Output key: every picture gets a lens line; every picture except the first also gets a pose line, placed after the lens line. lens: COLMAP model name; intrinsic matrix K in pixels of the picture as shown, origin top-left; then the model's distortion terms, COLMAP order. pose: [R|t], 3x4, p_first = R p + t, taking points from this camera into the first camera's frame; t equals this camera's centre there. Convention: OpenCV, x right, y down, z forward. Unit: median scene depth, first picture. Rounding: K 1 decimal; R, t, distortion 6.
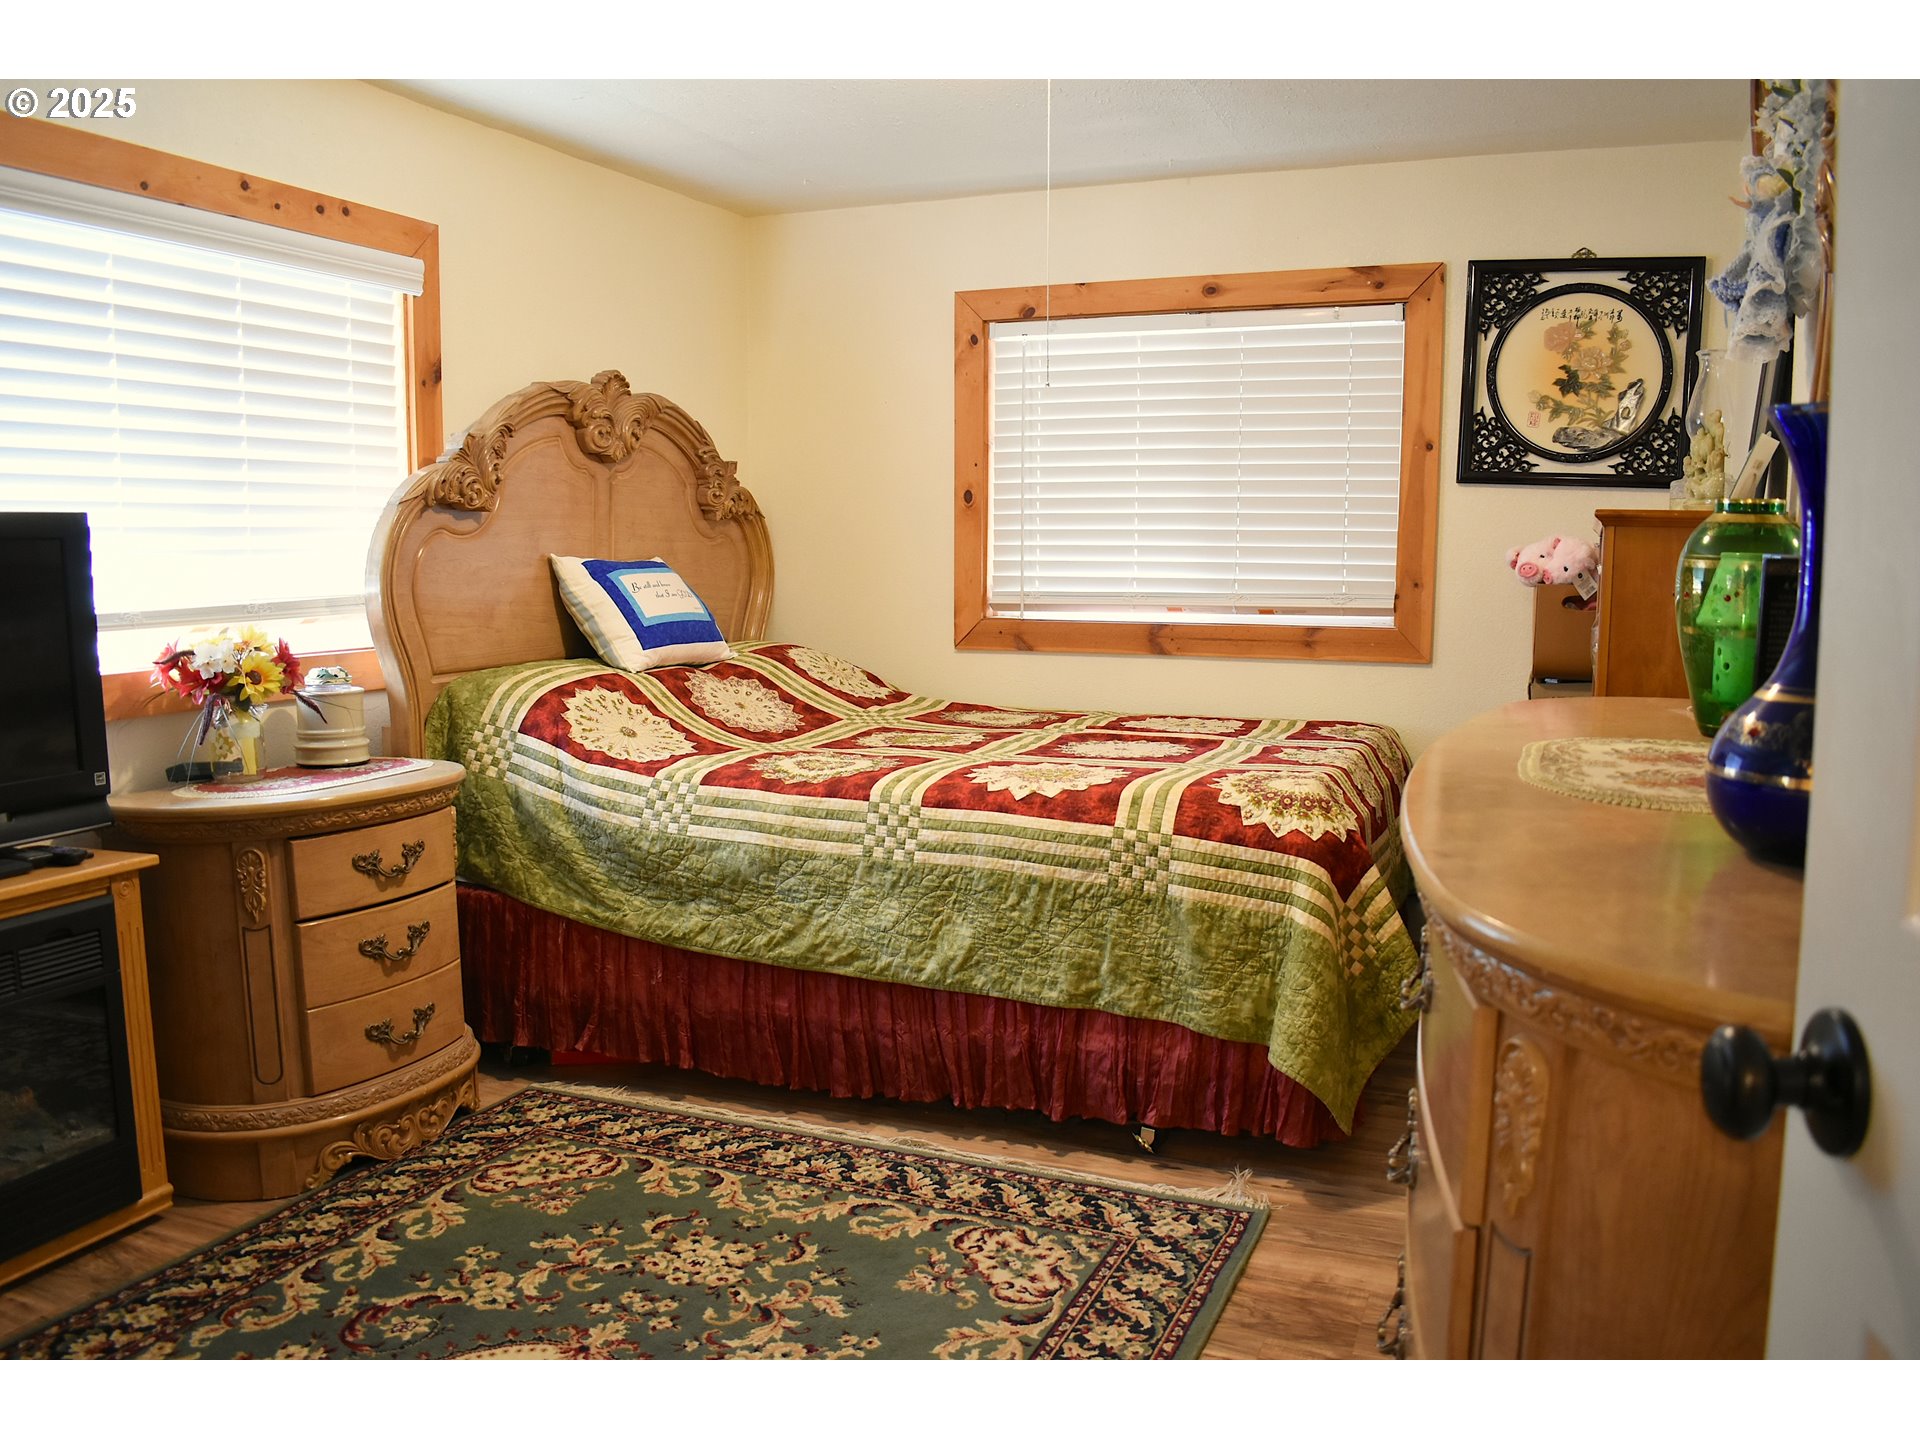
lens RADIAL K [[1506.0, 0, 960.0], [0, 1506.0, 720.0], [0, 0, 1]] dist [-0.097175, 0.011144]
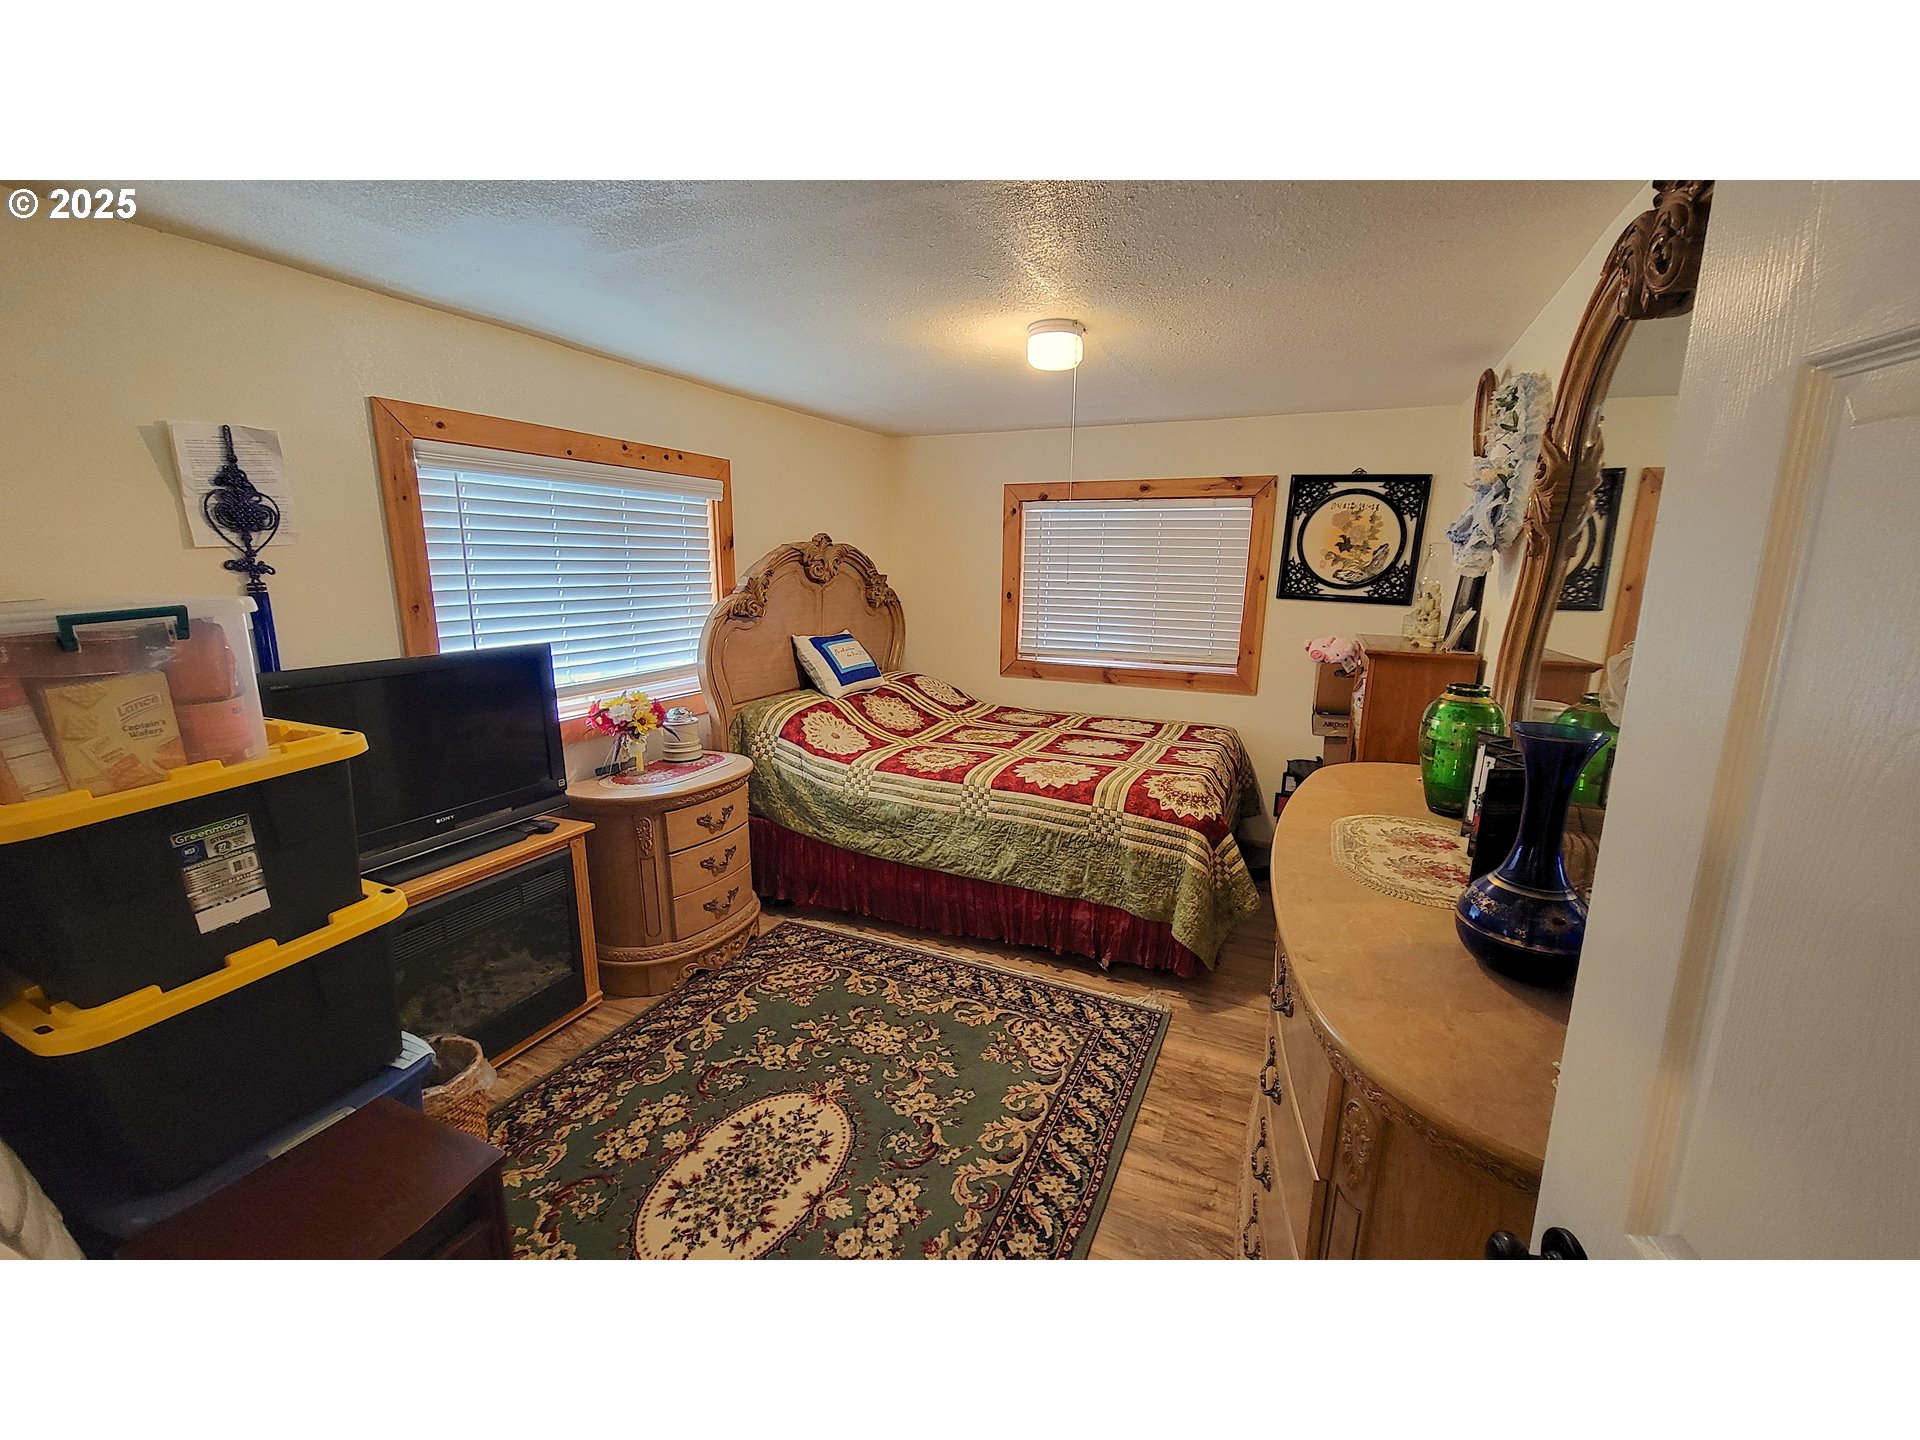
lens RADIAL K [[779.5, 0, 960.0], [0, 779.5, 720.0], [0, 0, 1]] dist [0.000087, -0.000029]
pose [[0.999379, 0.016880, -0.030928, -0.036913], [-0.014172, 0.996214, 0.085775, -0.119831], [0.032258, -0.085283, 0.995834, 0.011464]]
